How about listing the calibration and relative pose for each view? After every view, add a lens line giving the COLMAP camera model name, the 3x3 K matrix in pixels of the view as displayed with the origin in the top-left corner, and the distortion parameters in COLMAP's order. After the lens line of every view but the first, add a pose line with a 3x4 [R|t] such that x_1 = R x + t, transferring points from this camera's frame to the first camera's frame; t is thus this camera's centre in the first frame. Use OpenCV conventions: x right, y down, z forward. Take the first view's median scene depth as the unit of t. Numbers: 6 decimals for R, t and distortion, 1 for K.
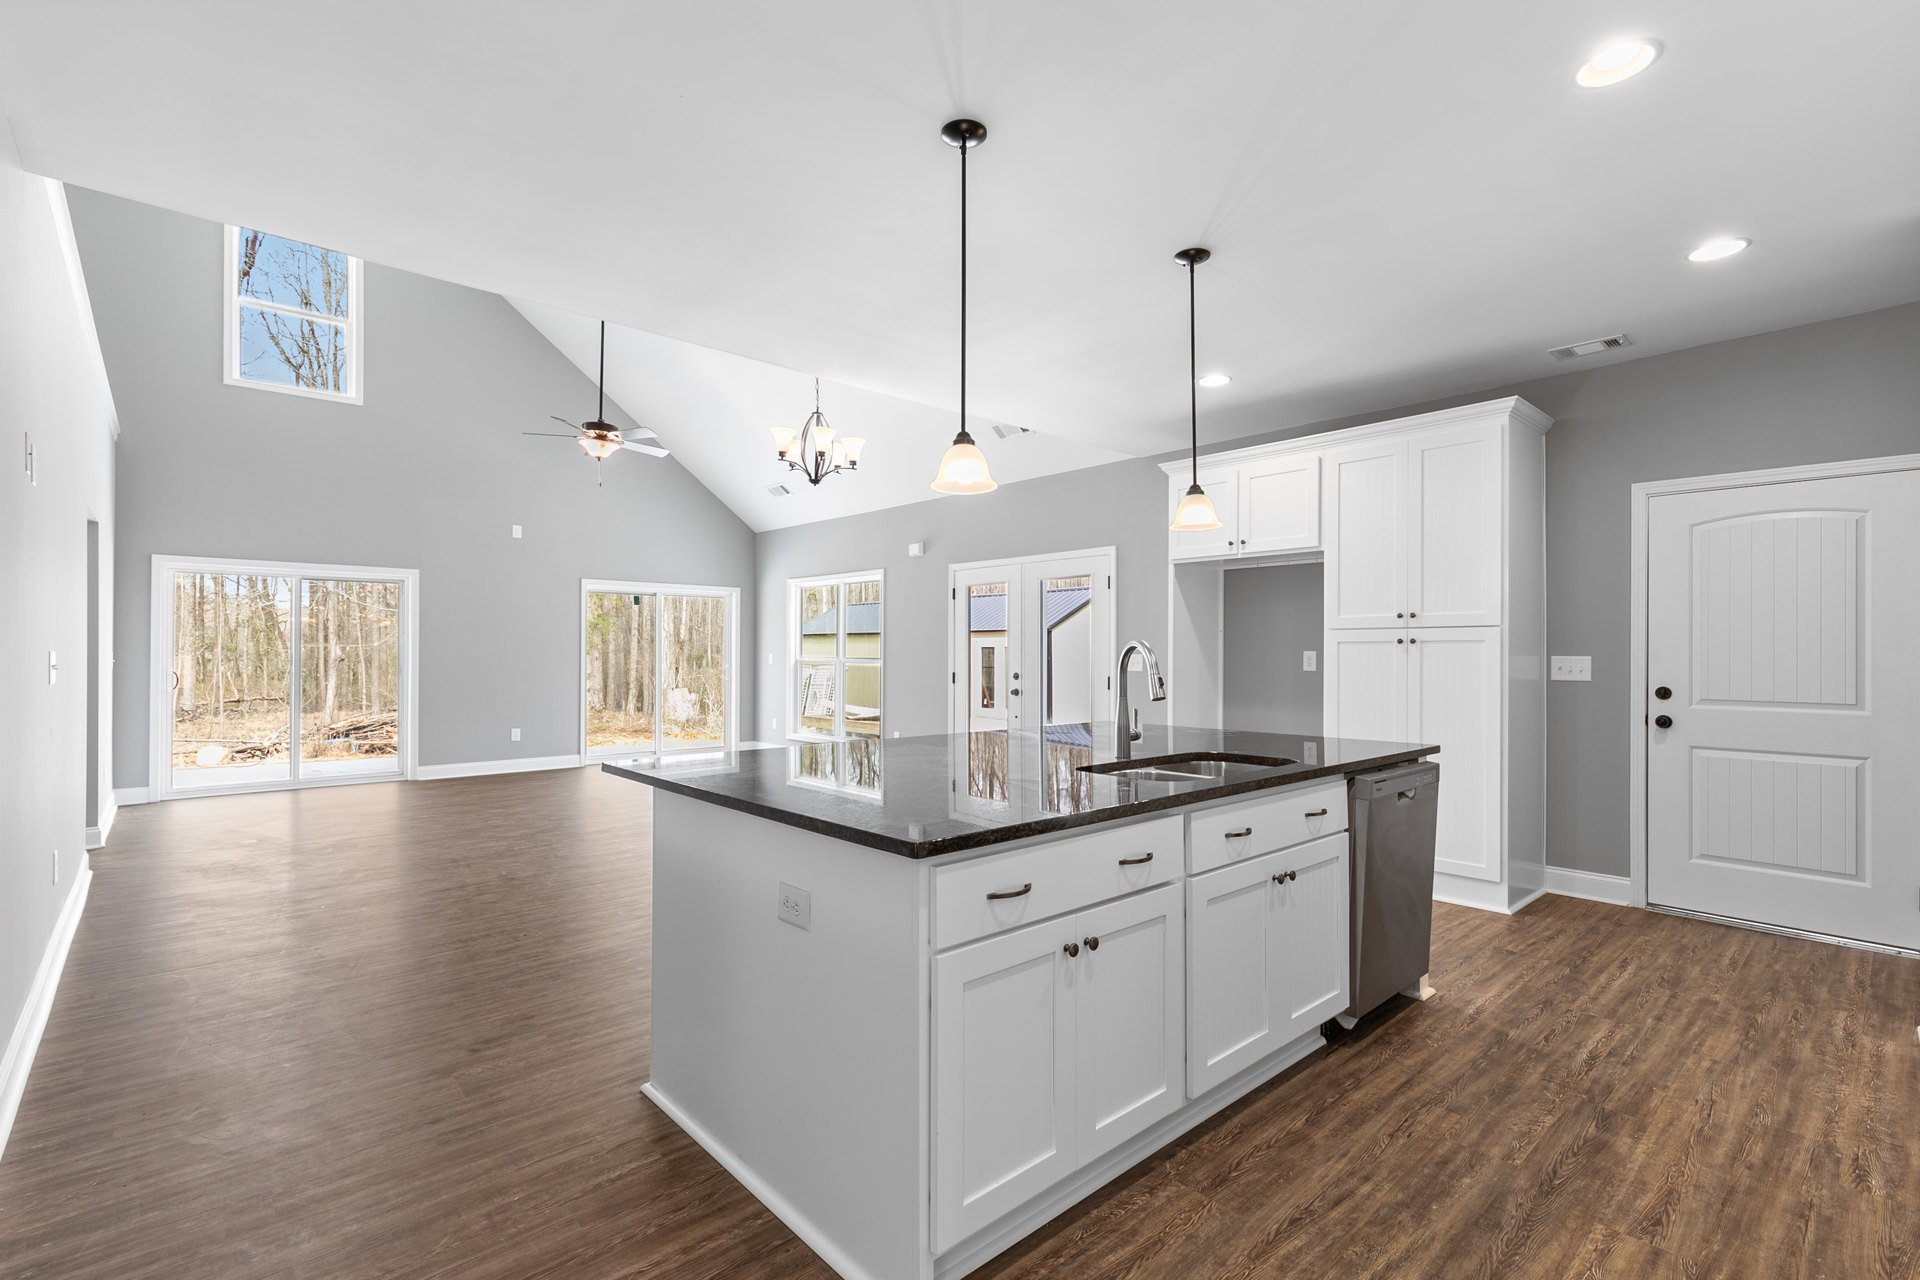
lens RADIAL K [[868.9, 0, 966.0], [0, 868.9, 644.0], [0, 0, 1]] dist [0.011570, -0.001453]
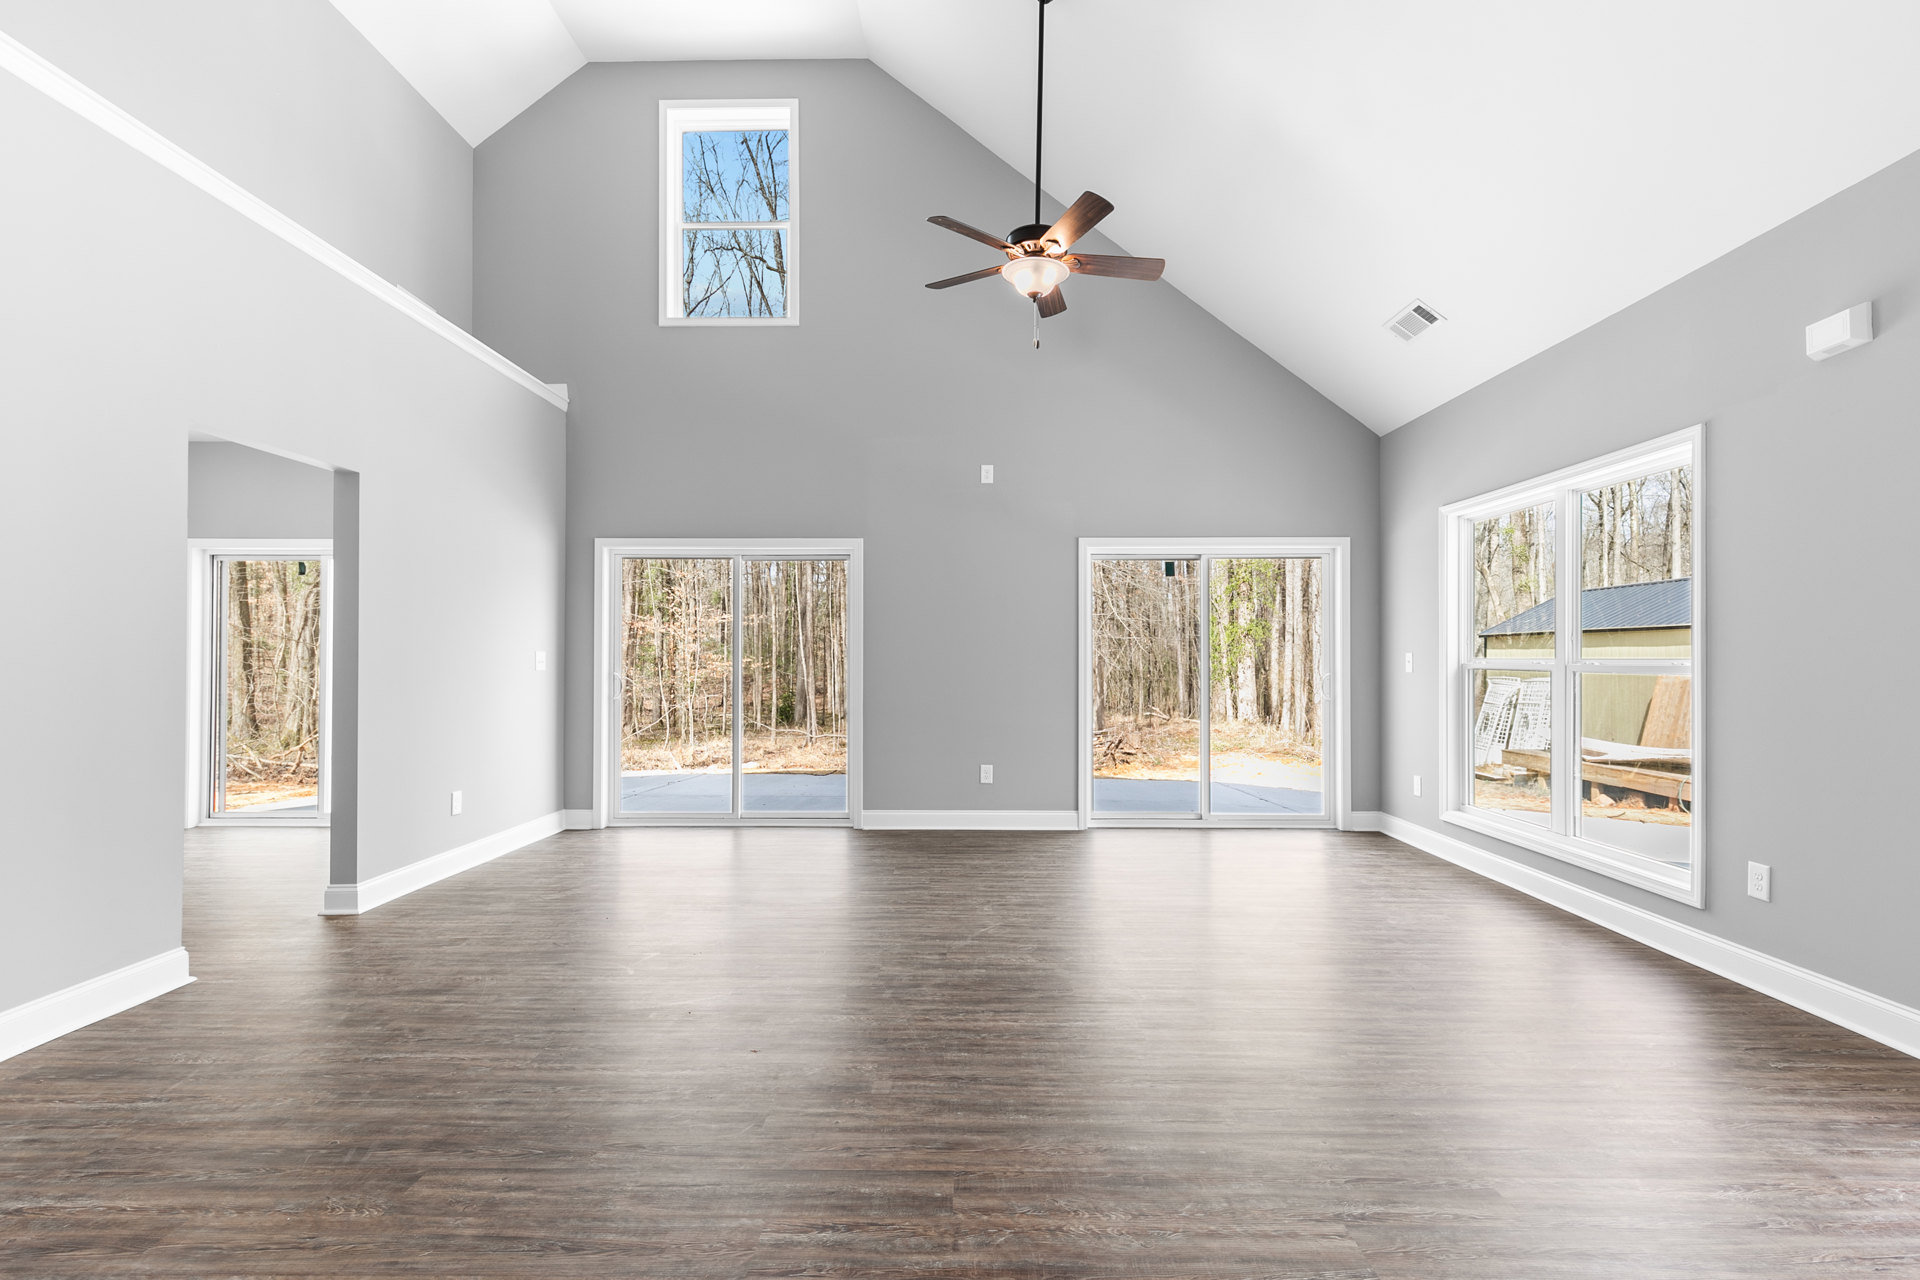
lens RADIAL K [[868.9, 0, 969.1], [0, 868.9, 649.8], [0, 0, 1]] dist [0.011570, -0.001453]
pose [[0.735026, -0.009761, -0.677969, -0.060478], [0.006708, 0.999952, -0.007124, 0.010569], [0.678006, 0.000689, 0.735056, 0.423417]]
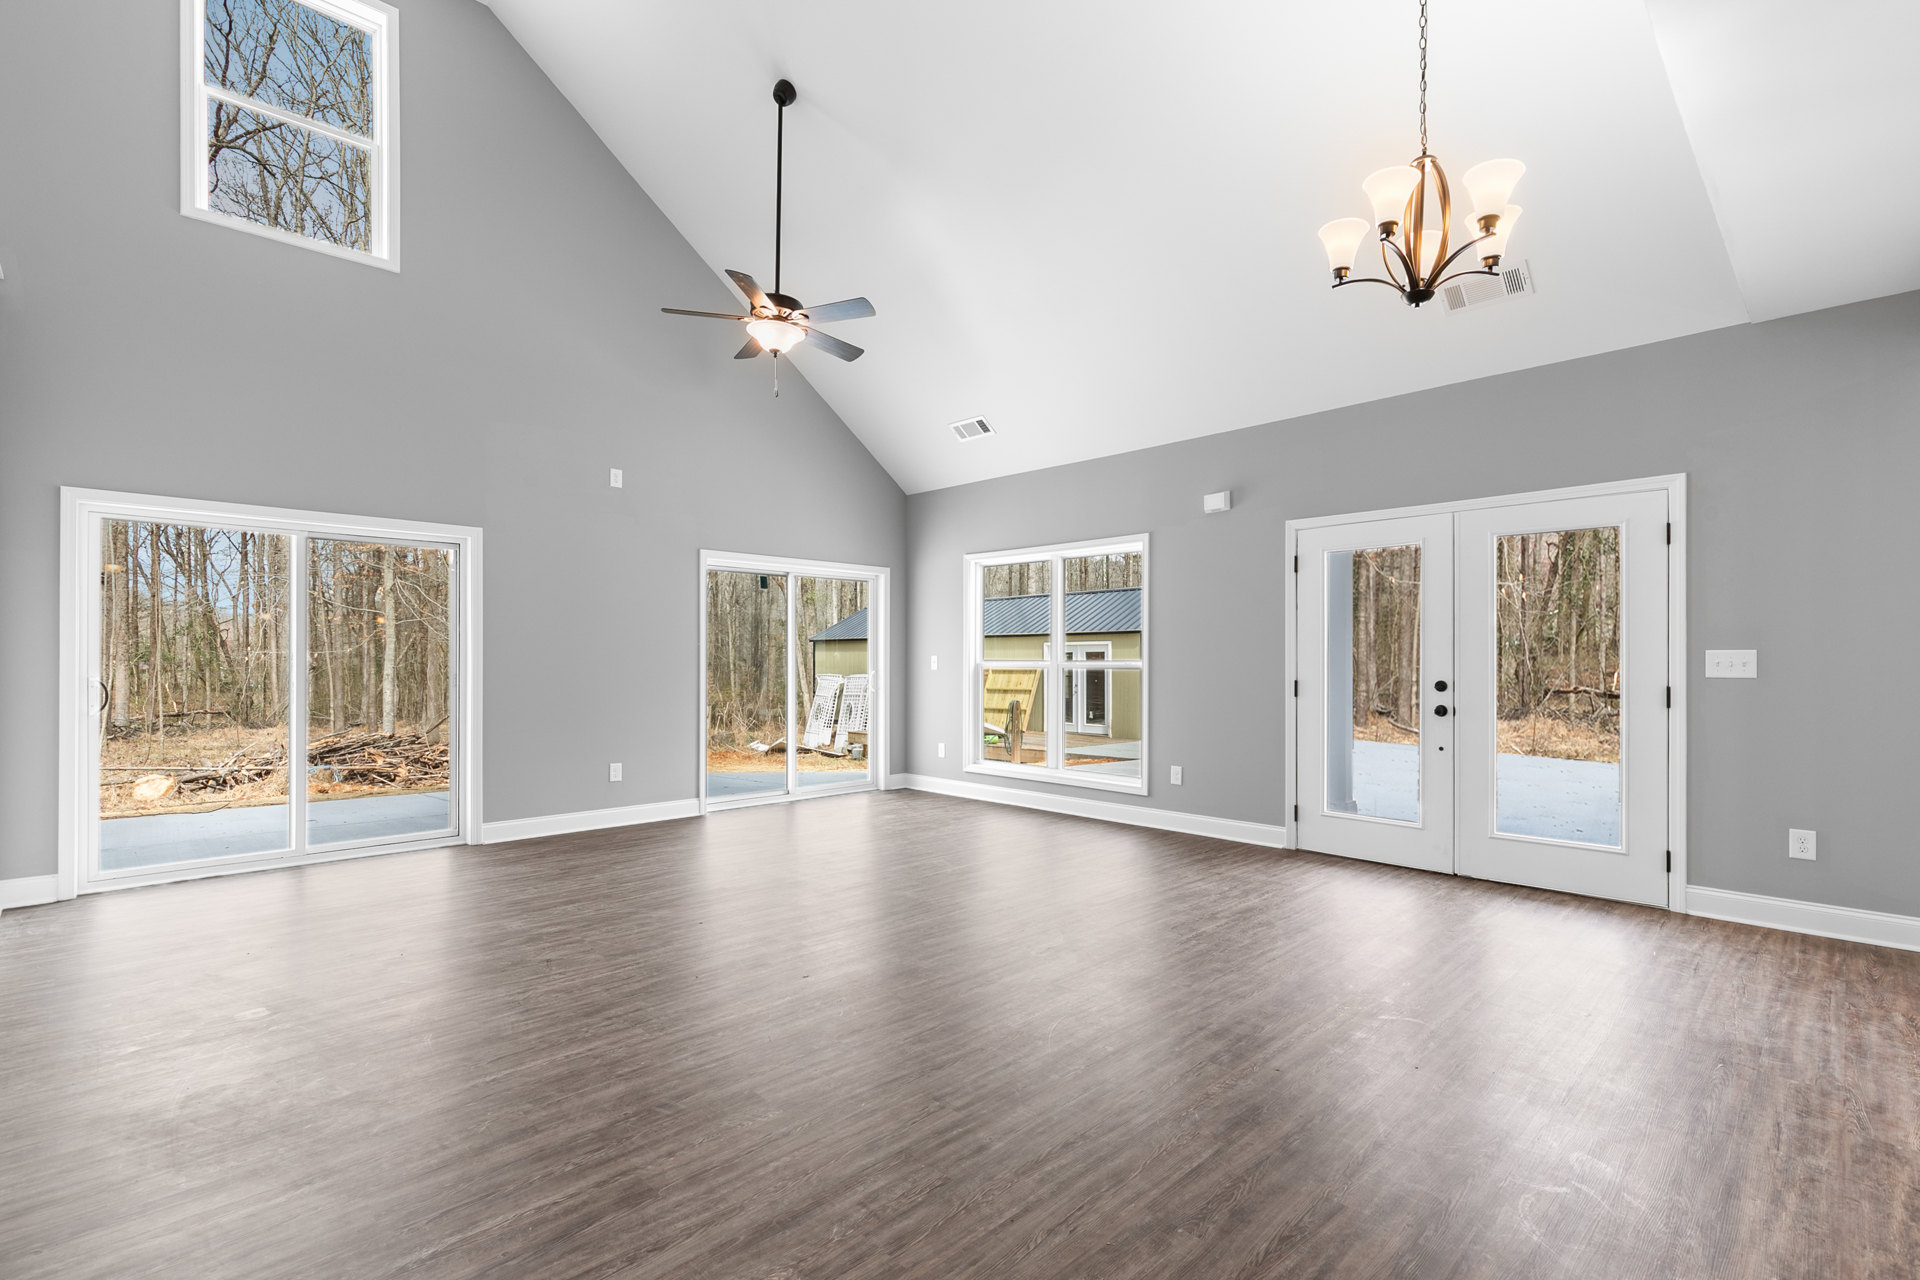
lens RADIAL K [[868.9, 0, 957.2], [0, 868.9, 655.1], [0, 0, 1]] dist [0.011570, -0.001453]
pose [[0.999360, -0.000219, 0.035781, -0.230682], [0.000182, 0.999999, 0.001026, 0.009077], [-0.035781, -0.001019, 0.999359, 0.257914]]
